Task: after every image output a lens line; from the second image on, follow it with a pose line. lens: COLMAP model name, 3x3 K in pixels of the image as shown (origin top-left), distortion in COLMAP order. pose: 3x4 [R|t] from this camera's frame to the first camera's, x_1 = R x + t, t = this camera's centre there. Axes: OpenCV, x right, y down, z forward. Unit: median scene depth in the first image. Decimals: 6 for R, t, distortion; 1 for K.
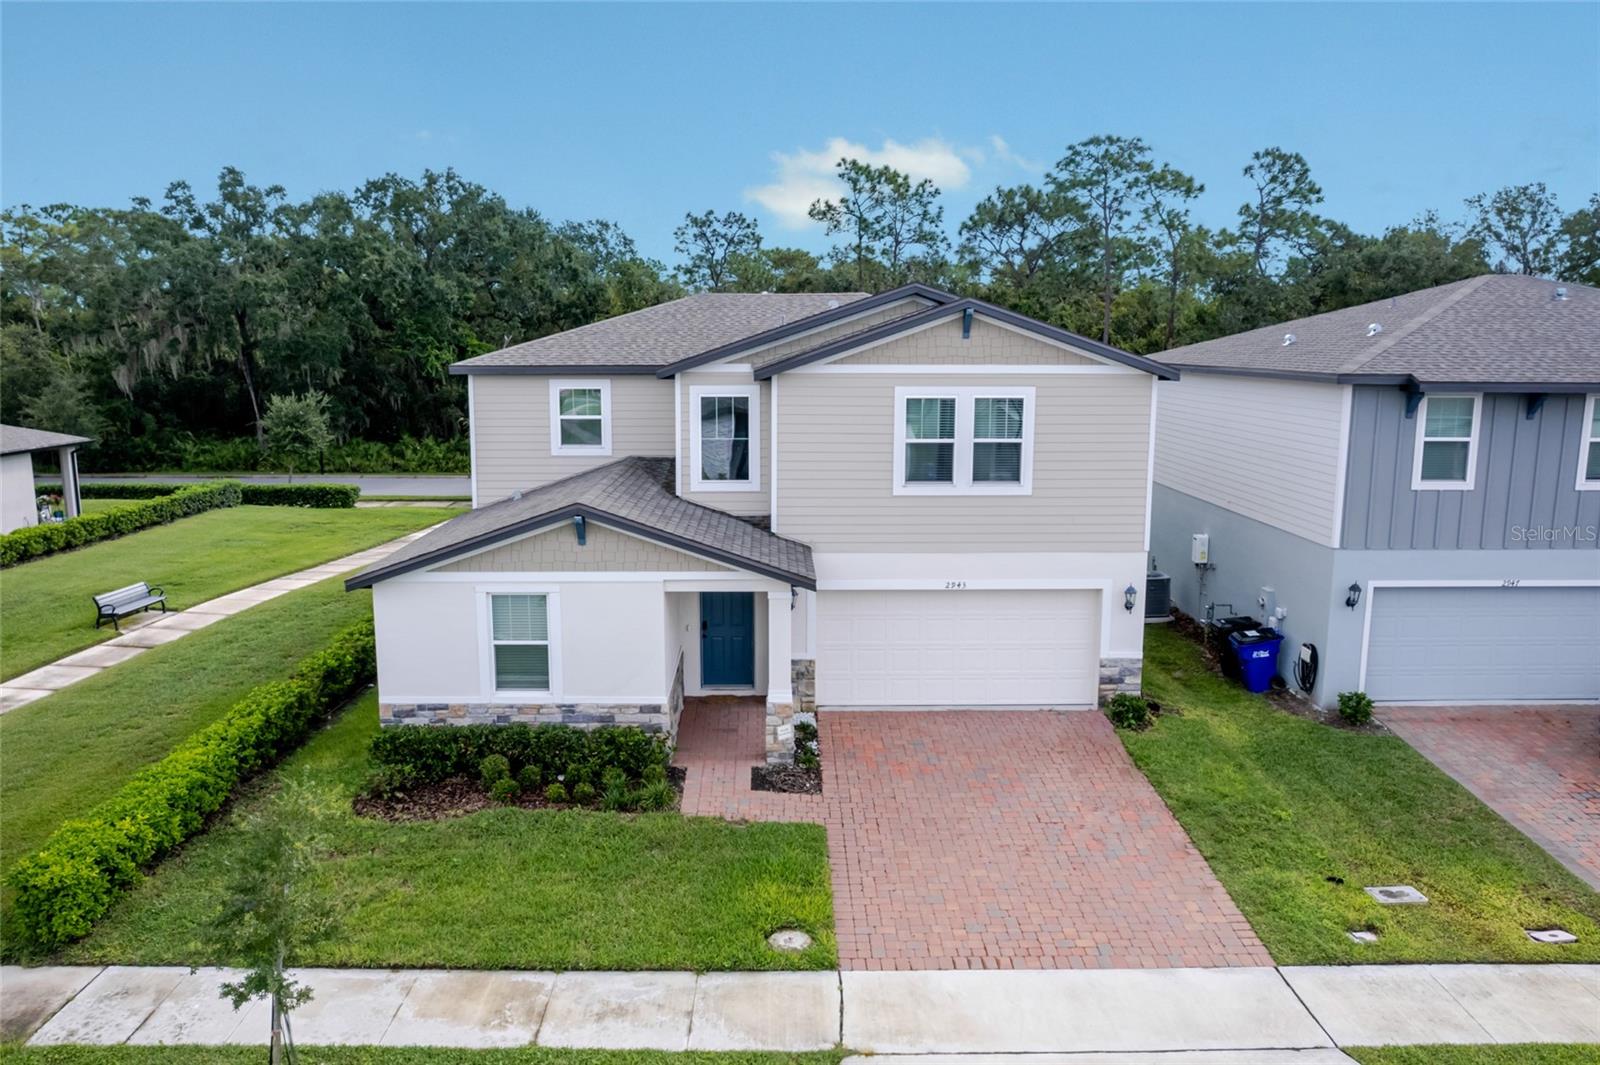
lens RADIAL K [[1178.0, 0, 800.0], [0, 1178.0, 532.5], [0, 0, 1]] dist [-0.001881, -0.000906]
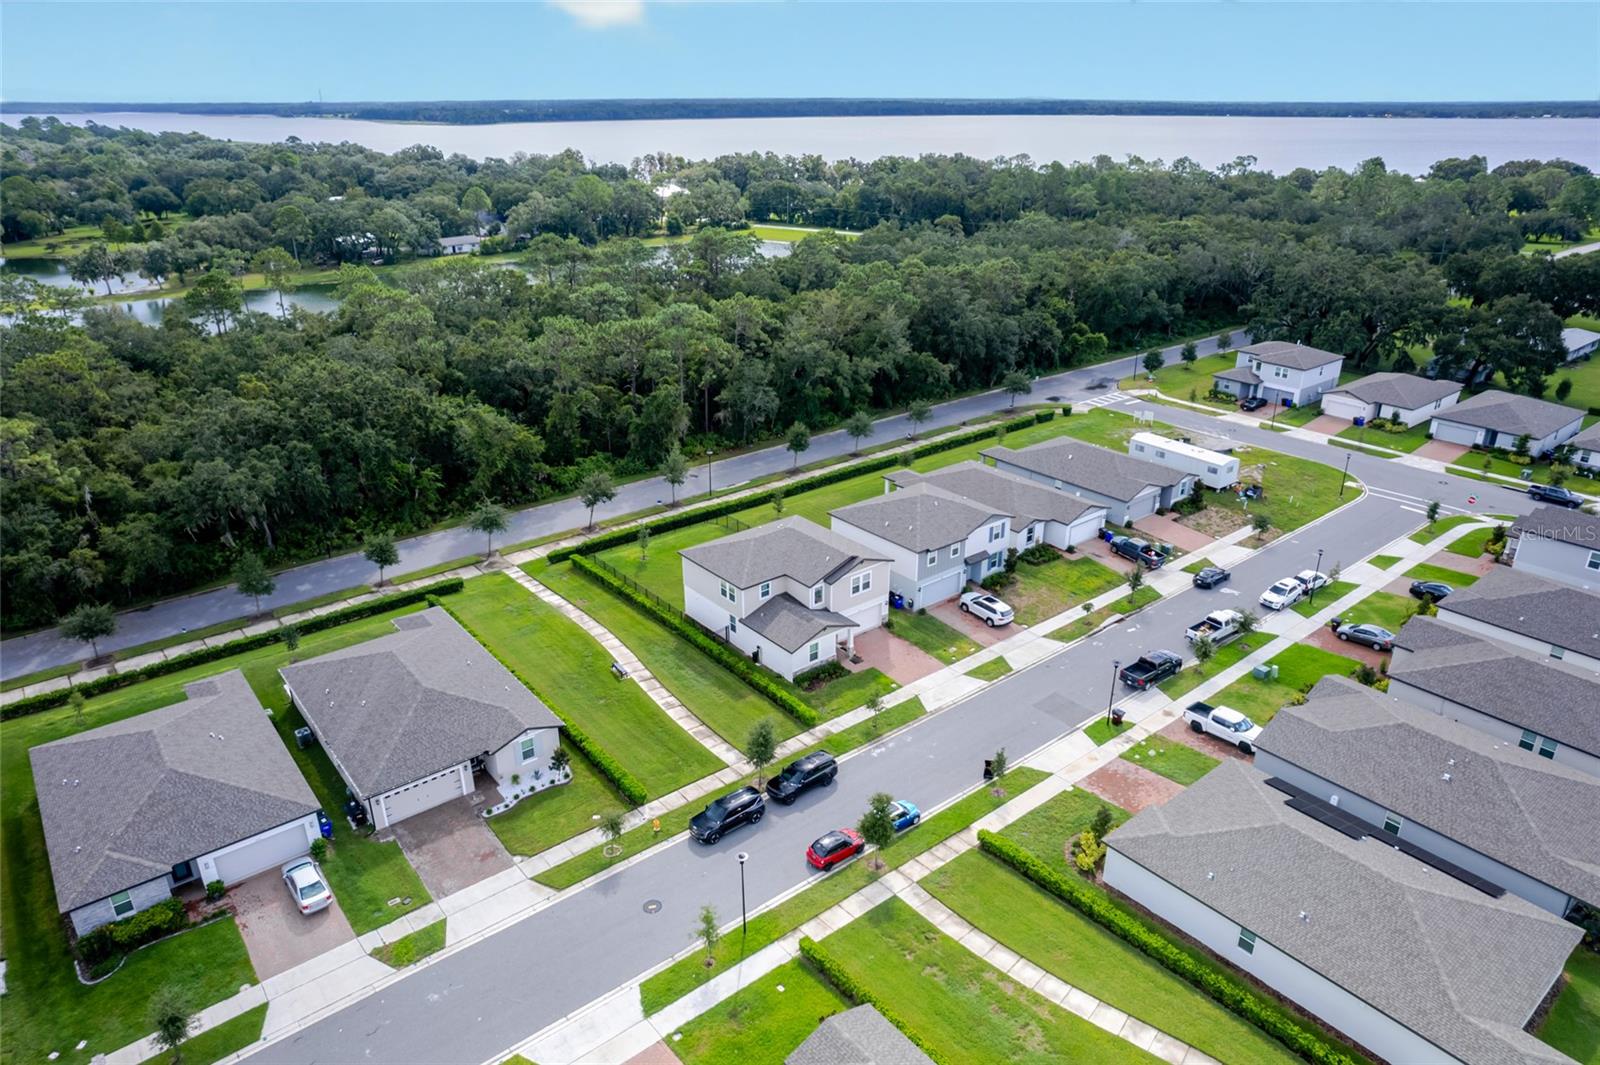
lens RADIAL K [[1037.7, 0, 800.0], [0, 1037.7, 532.5], [0, 0, 1]] dist [-0.054385, 0.063473]
pose [[0.788076, -0.241044, 0.566422, -2.955956], [0.104409, 0.959155, 0.262907, -1.737812], [-0.606659, -0.148051, 0.781054, -2.611489]]
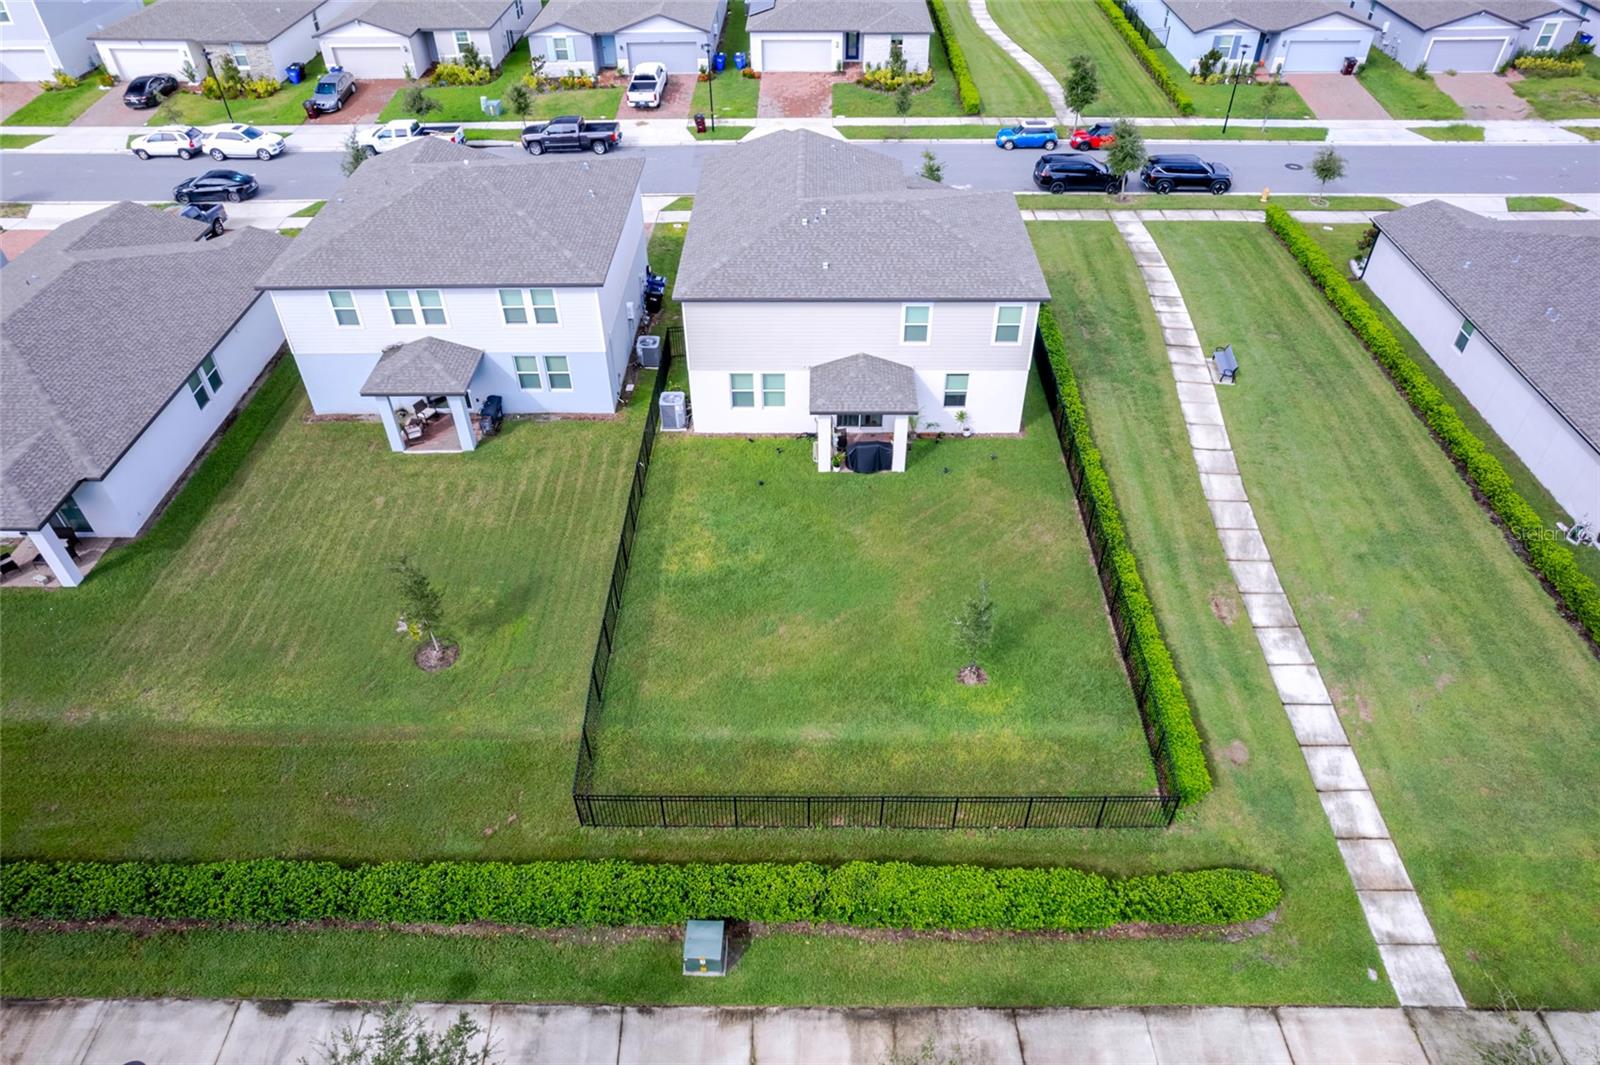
lens RADIAL K [[1037.7, 0, 800.0], [0, 1037.7, 532.5], [0, 0, 1]] dist [-0.054385, 0.063473]
pose [[-0.999553, -0.015916, 0.025310, 0.033653], [0.009421, 0.635734, 0.771851, -1.684946], [-0.028376, 0.771744, -0.635300, 3.740283]]
